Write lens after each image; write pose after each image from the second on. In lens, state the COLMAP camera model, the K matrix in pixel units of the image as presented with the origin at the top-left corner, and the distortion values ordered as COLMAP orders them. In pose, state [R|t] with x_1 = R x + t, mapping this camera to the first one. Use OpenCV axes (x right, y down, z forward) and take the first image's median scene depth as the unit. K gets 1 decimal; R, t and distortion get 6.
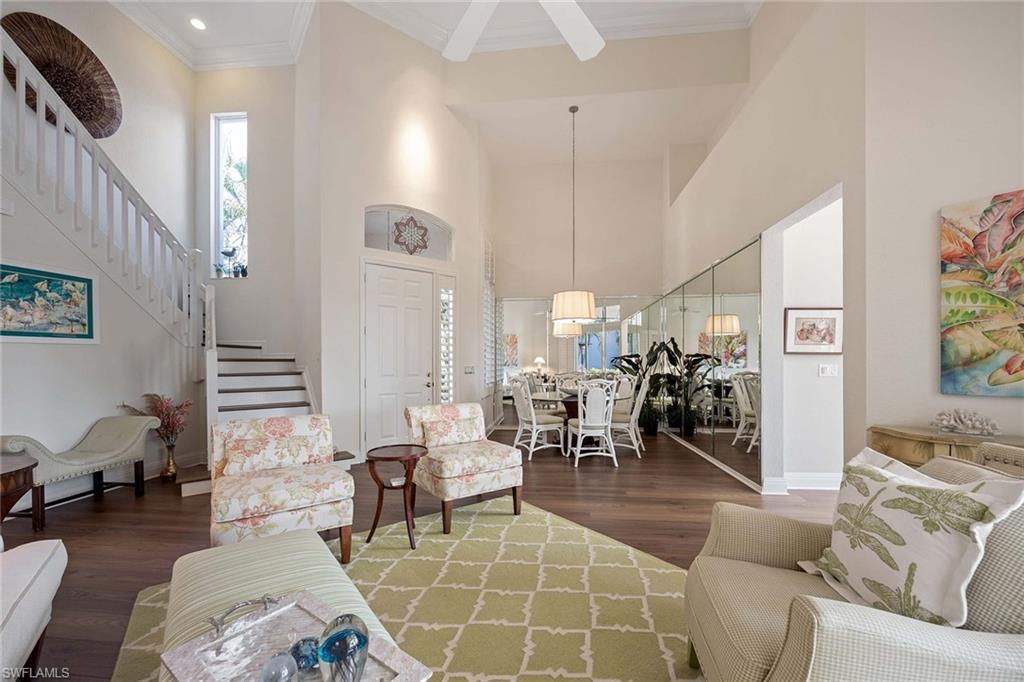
lens RADIAL K [[403.2, 0, 511.9], [0, 403.2, 364.9], [0, 0, 1]] dist [0.001716, 0.000159]
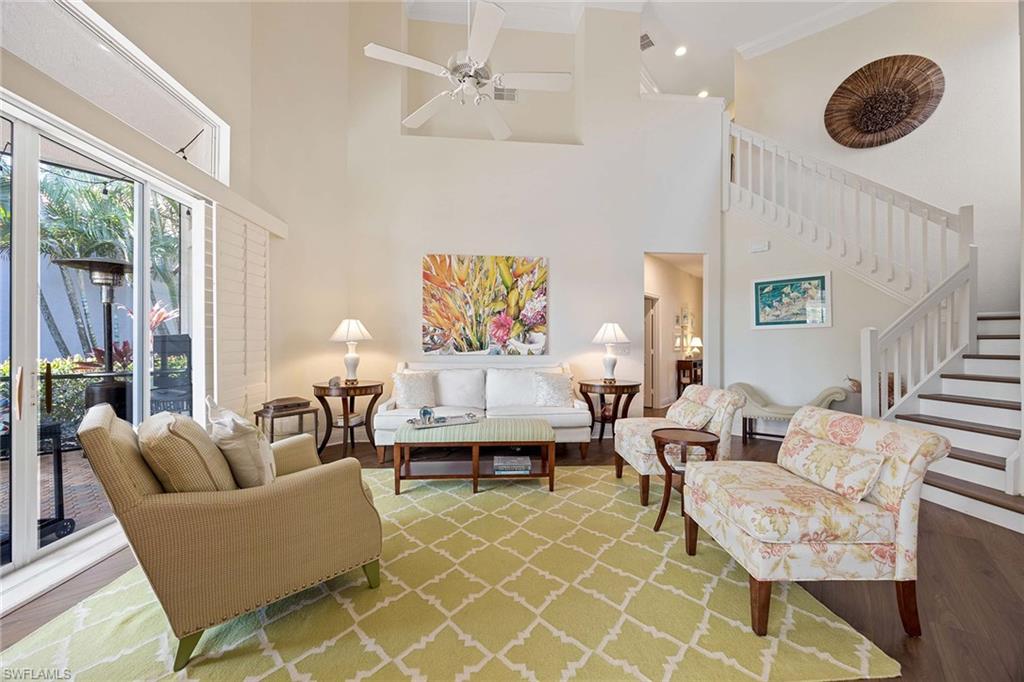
lens RADIAL K [[391.6, 0, 508.8], [0, 391.6, 343.8], [0, 0, 1]] dist [-0.002370, -0.000712]
pose [[-0.561416, -0.000188, -0.827534, 0.533353], [-0.003320, 0.999992, 0.002025, 0.001758], [0.827527, 0.003885, -0.561412, 0.888250]]
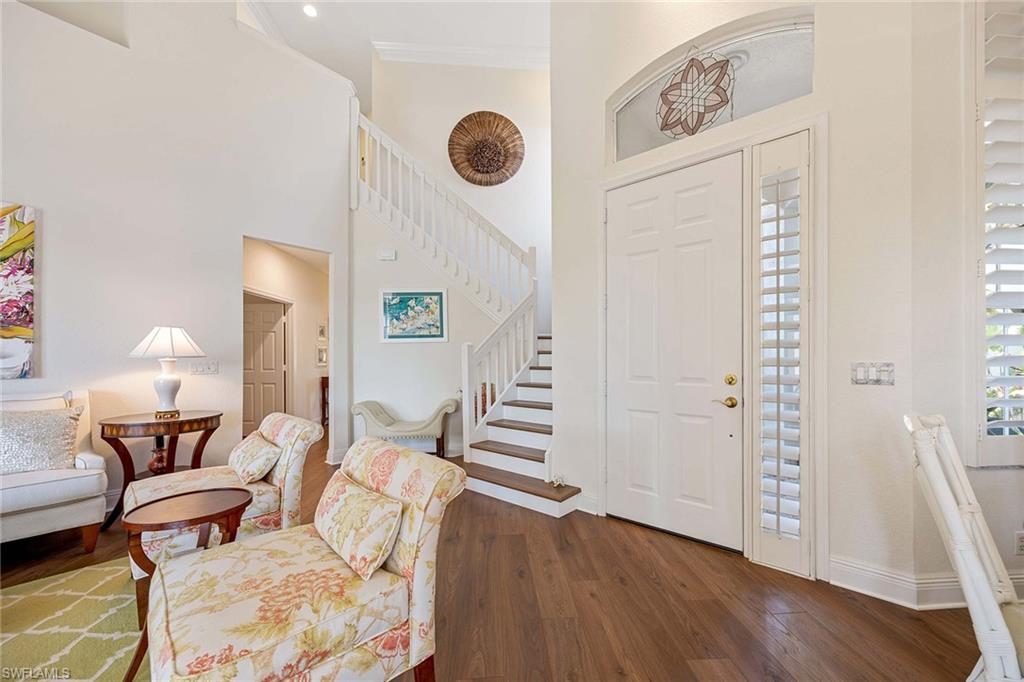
lens RADIAL K [[402.2, 0, 516.0], [0, 402.2, 354.3], [0, 0, 1]] dist [0.000667, -0.000131]
pose [[0.175522, -0.009286, -0.984432, 0.288735], [-0.001920, 0.999950, -0.009775, 0.001405], [0.984474, 0.003606, 0.175495, 1.027973]]
